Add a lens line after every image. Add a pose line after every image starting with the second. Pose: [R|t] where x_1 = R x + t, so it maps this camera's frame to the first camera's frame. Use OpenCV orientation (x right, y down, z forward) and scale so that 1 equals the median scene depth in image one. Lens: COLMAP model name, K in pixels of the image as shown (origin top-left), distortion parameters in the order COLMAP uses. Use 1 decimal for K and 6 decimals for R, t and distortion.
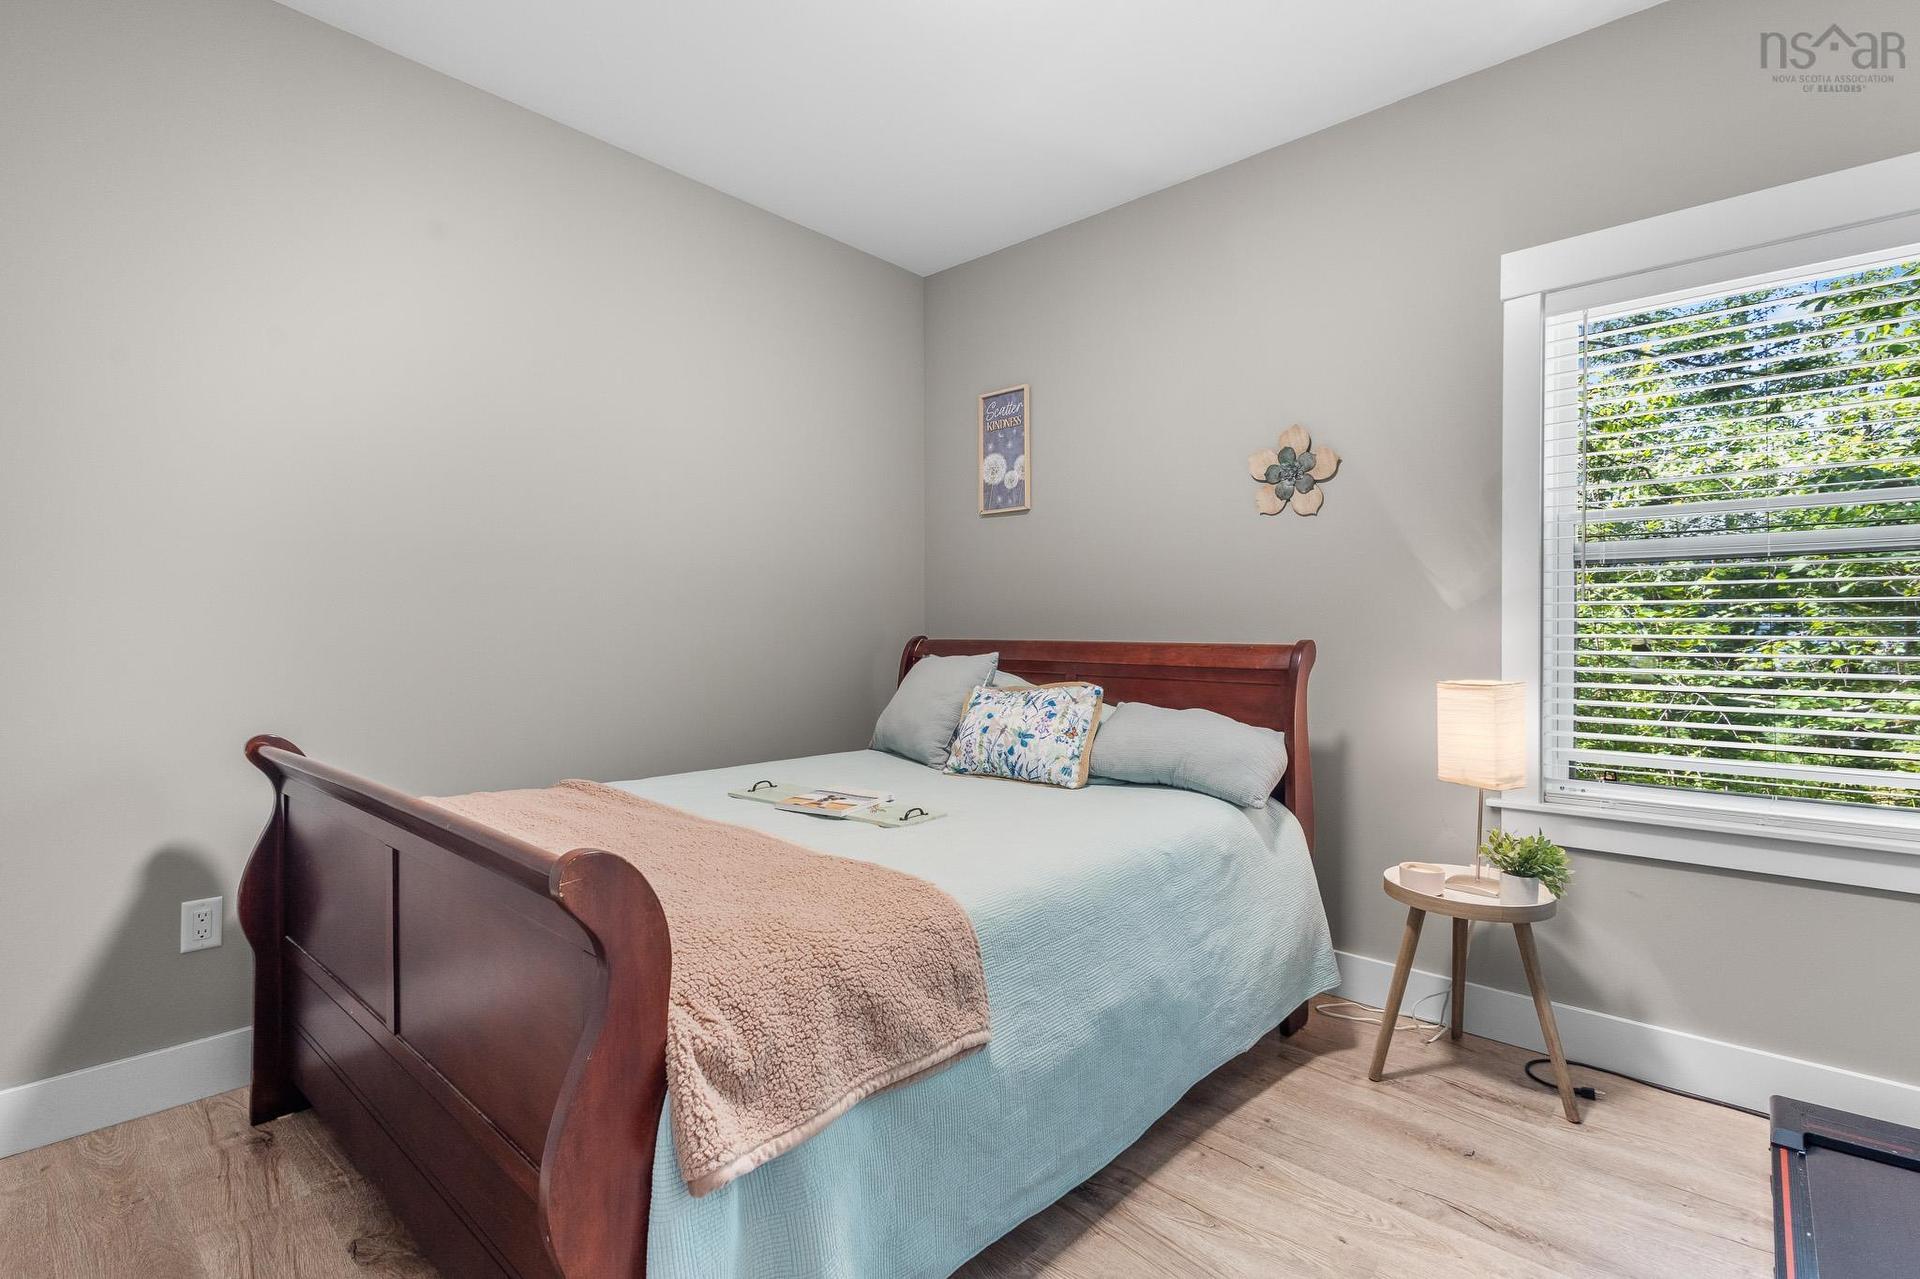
lens RADIAL K [[891.8, 0, 956.8], [0, 891.8, 634.0], [0, 0, 1]] dist [0.009841, -0.001324]
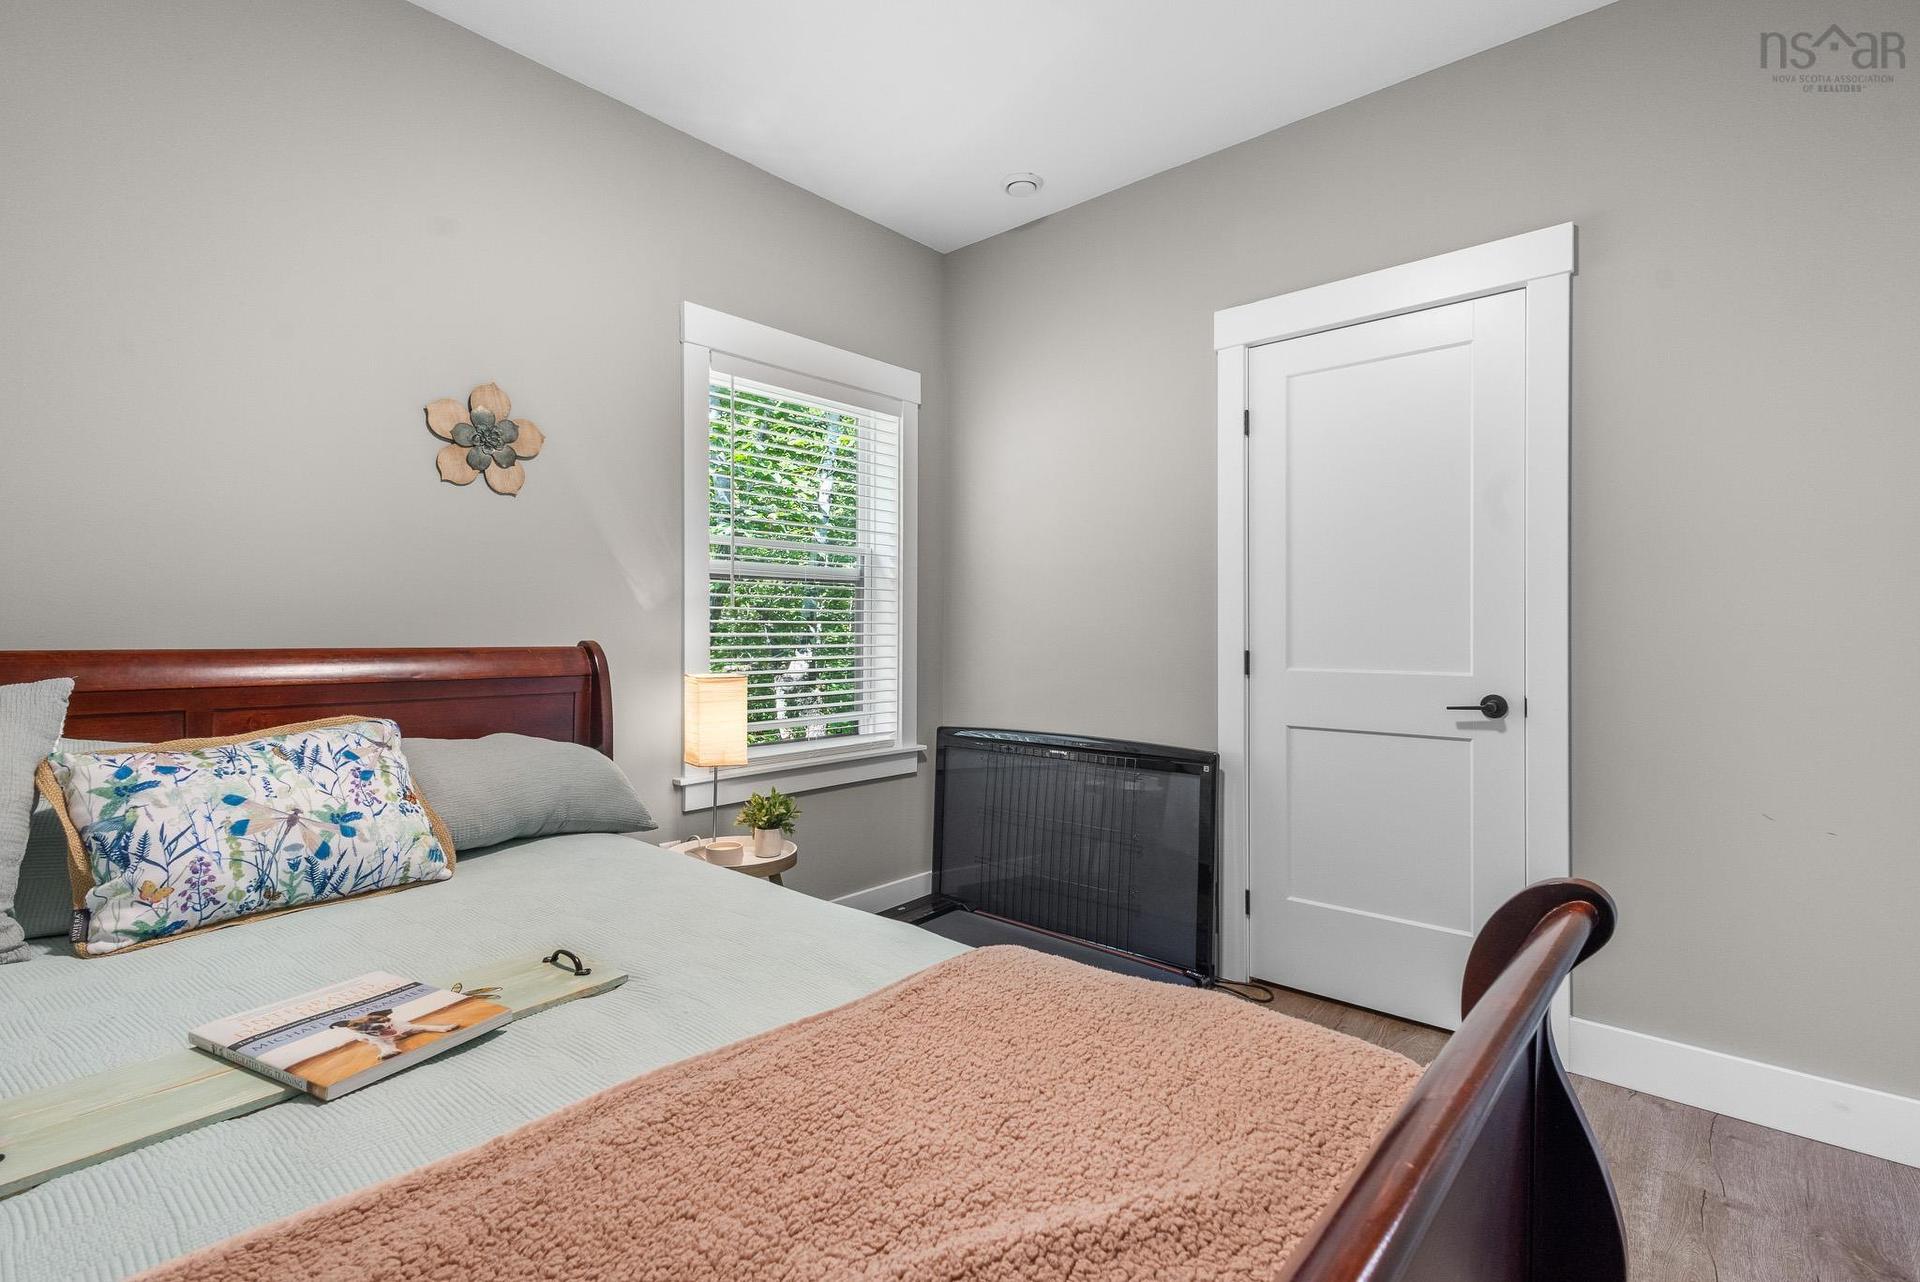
lens RADIAL K [[891.8, 0, 963.3], [0, 891.8, 634.4], [0, 0, 1]] dist [0.009841, -0.001324]
pose [[-0.013763, -0.007258, 0.999879, -0.492477], [0.007333, 0.999946, 0.007359, -0.002876], [-0.999878, 0.007434, -0.013709, 0.612131]]
